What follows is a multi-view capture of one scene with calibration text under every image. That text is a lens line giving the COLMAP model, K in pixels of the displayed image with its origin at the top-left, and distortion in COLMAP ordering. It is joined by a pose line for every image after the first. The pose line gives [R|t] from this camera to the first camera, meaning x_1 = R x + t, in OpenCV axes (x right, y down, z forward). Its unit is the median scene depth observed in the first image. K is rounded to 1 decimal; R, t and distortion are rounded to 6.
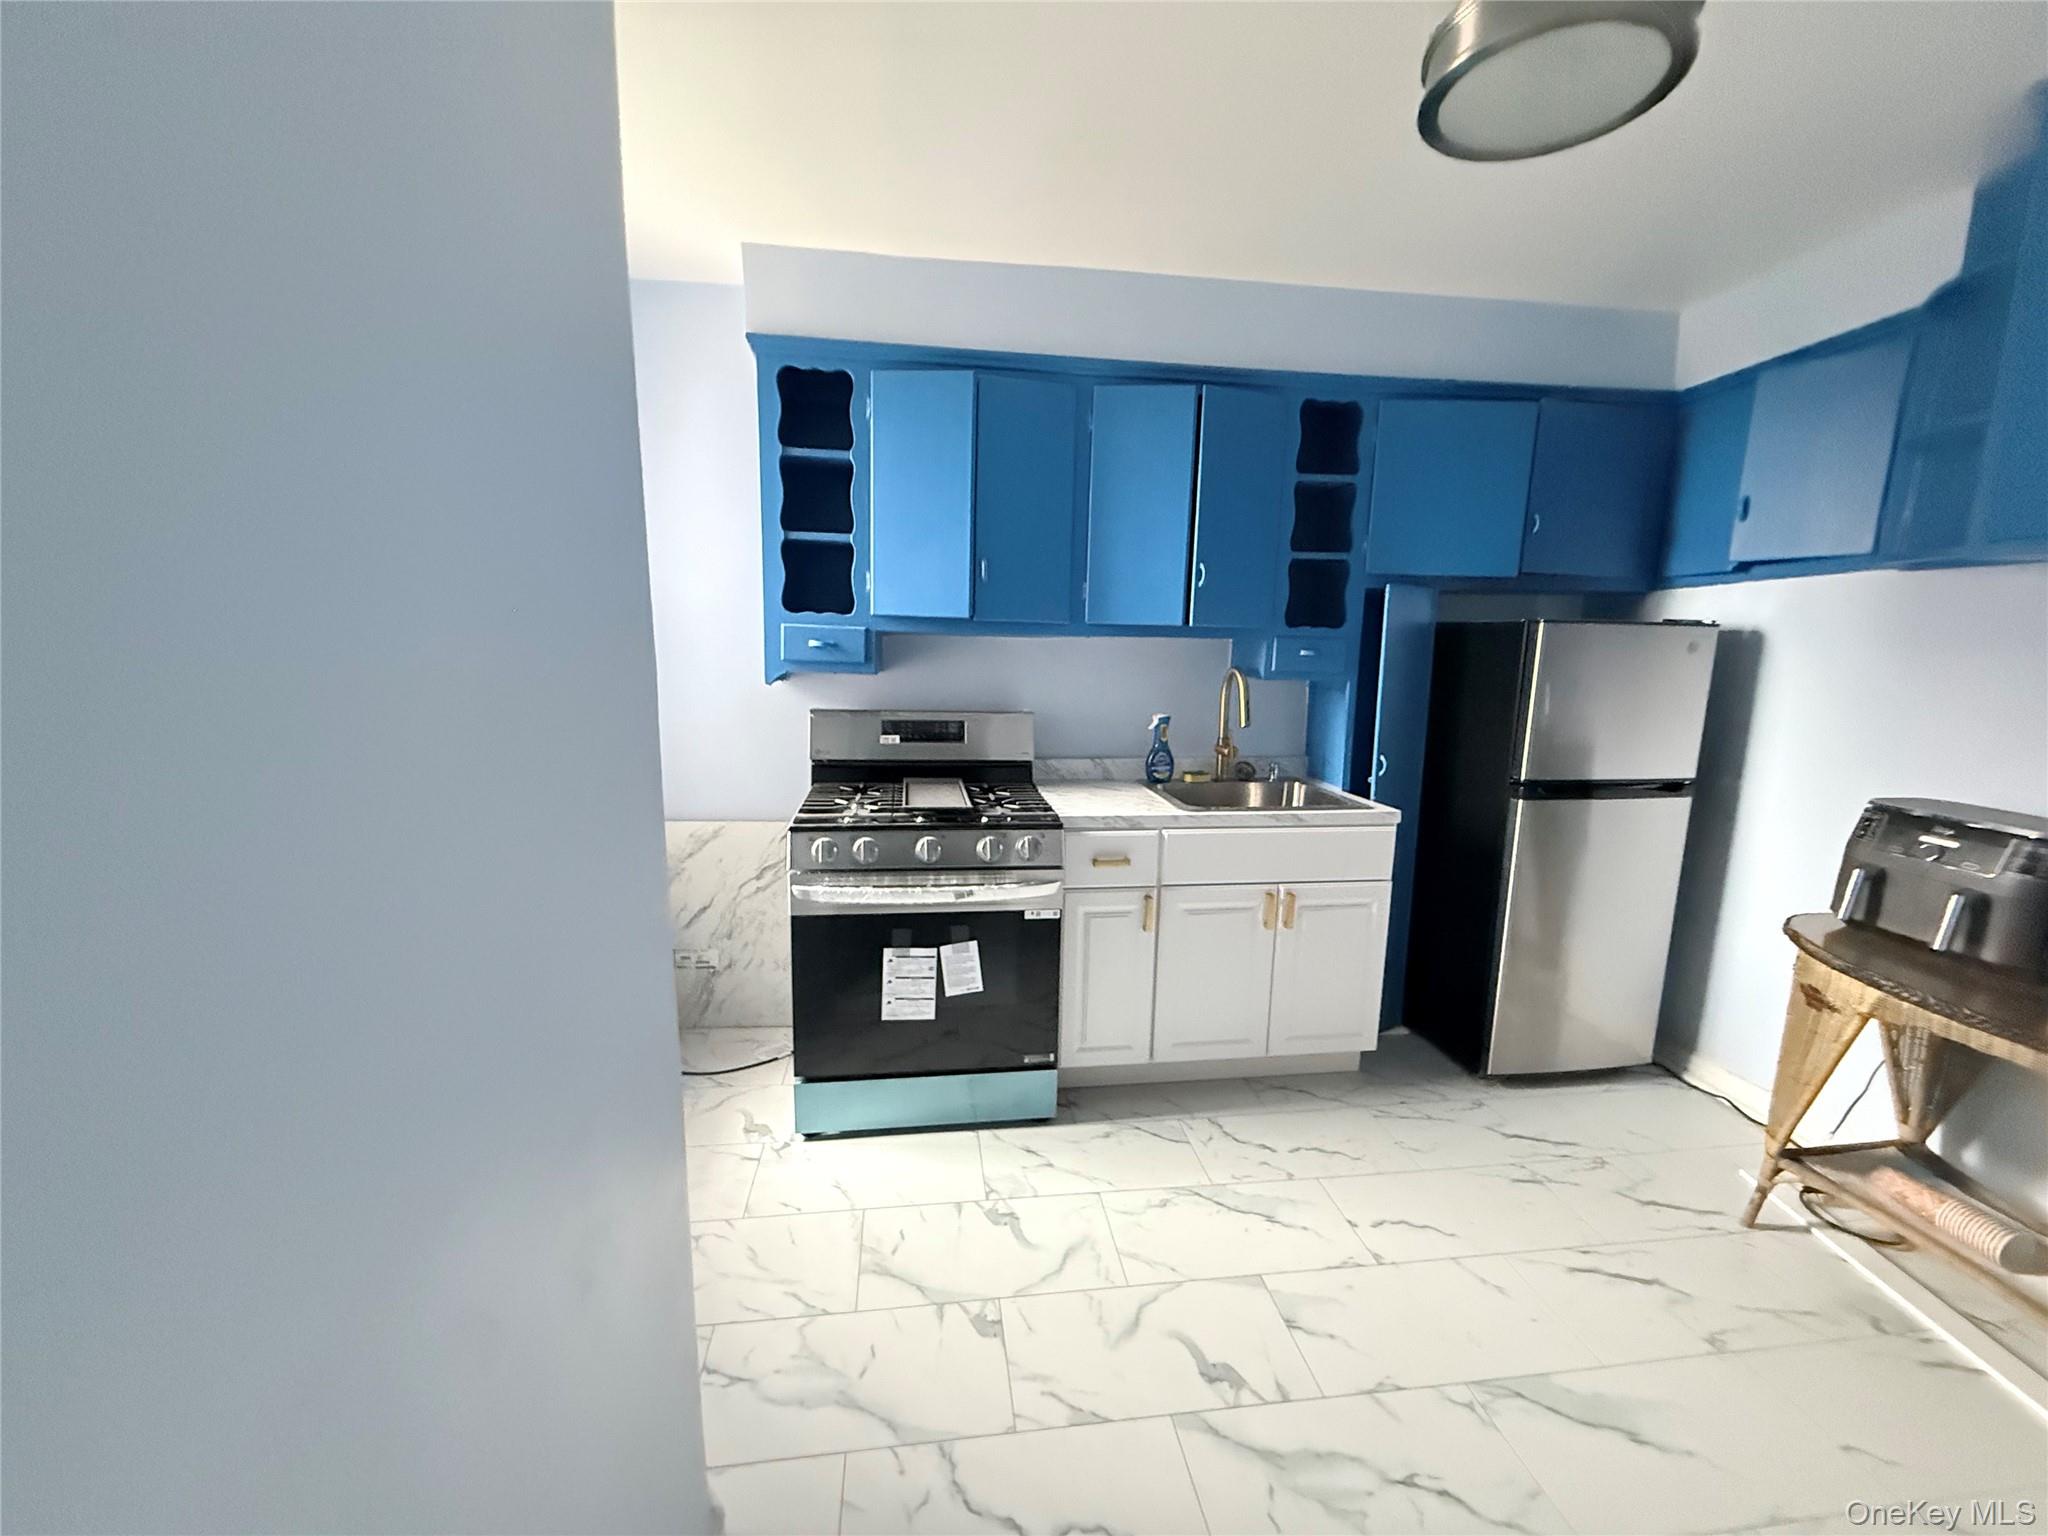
lens RADIAL K [[817.8, 0, 1024.0], [0, 817.8, 768.0], [0, 0, 1]] dist [-0.000383, -0.000224]
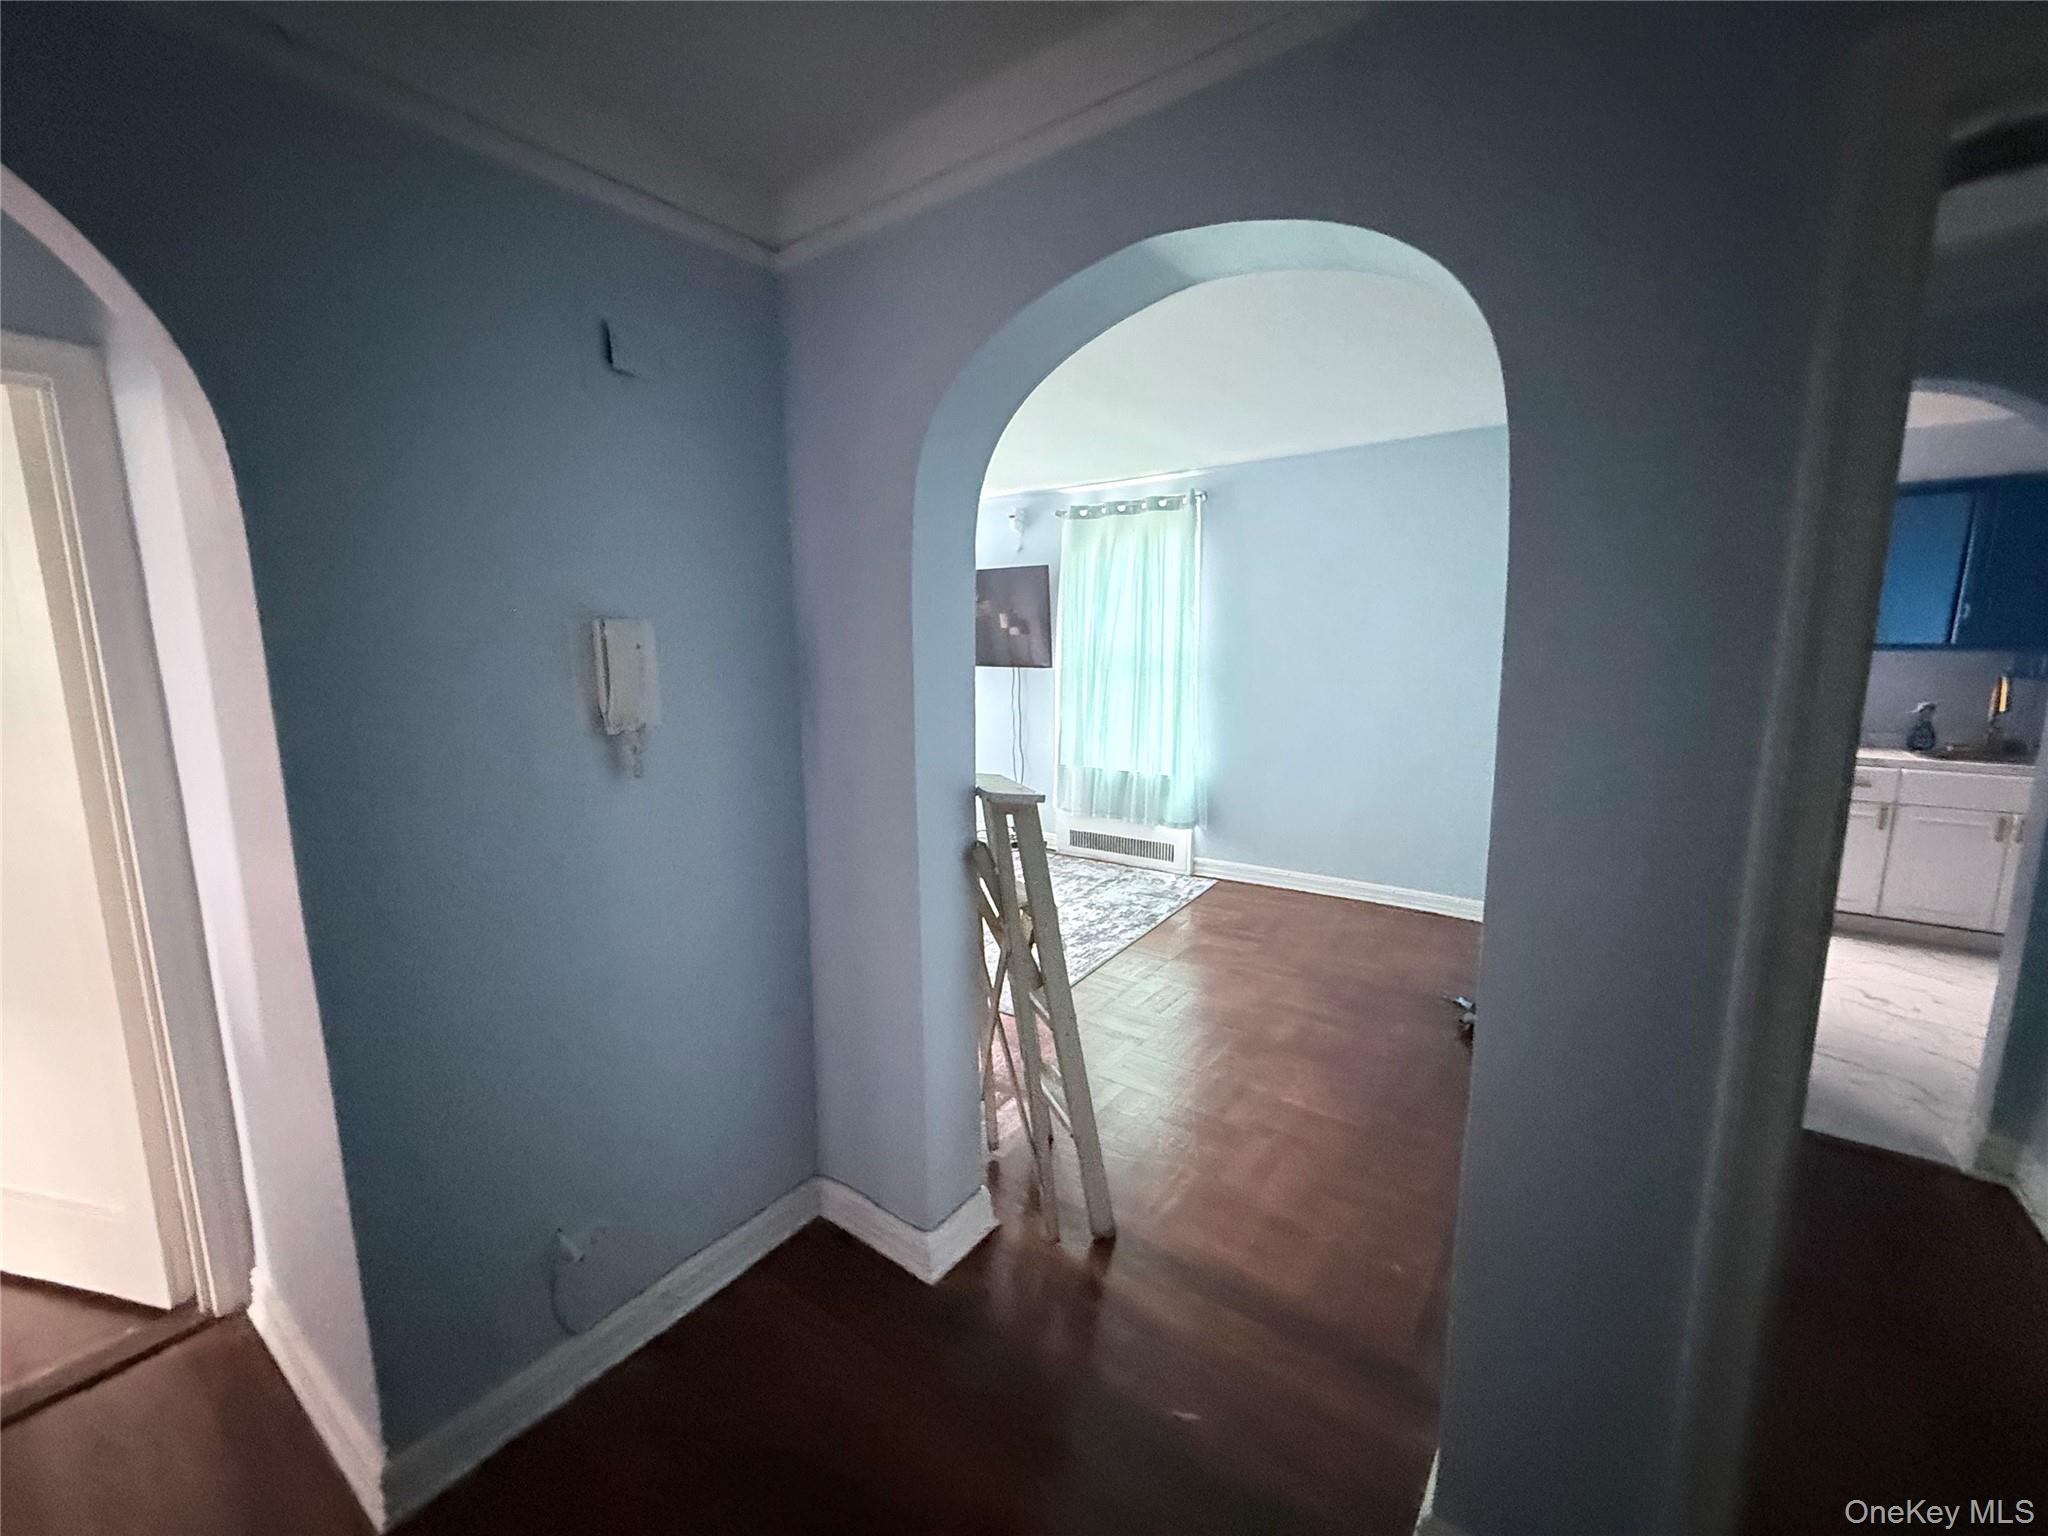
lens RADIAL K [[817.1, 0, 1017.3], [0, 817.1, 768.8], [0, 0, 1]] dist [0.000046, -0.000116]
pose [[0.707820, 0.092974, -0.700248, 0.060955], [-0.097687, 0.994659, 0.033320, 0.195299], [0.699606, 0.044820, 0.713122, -1.418982]]
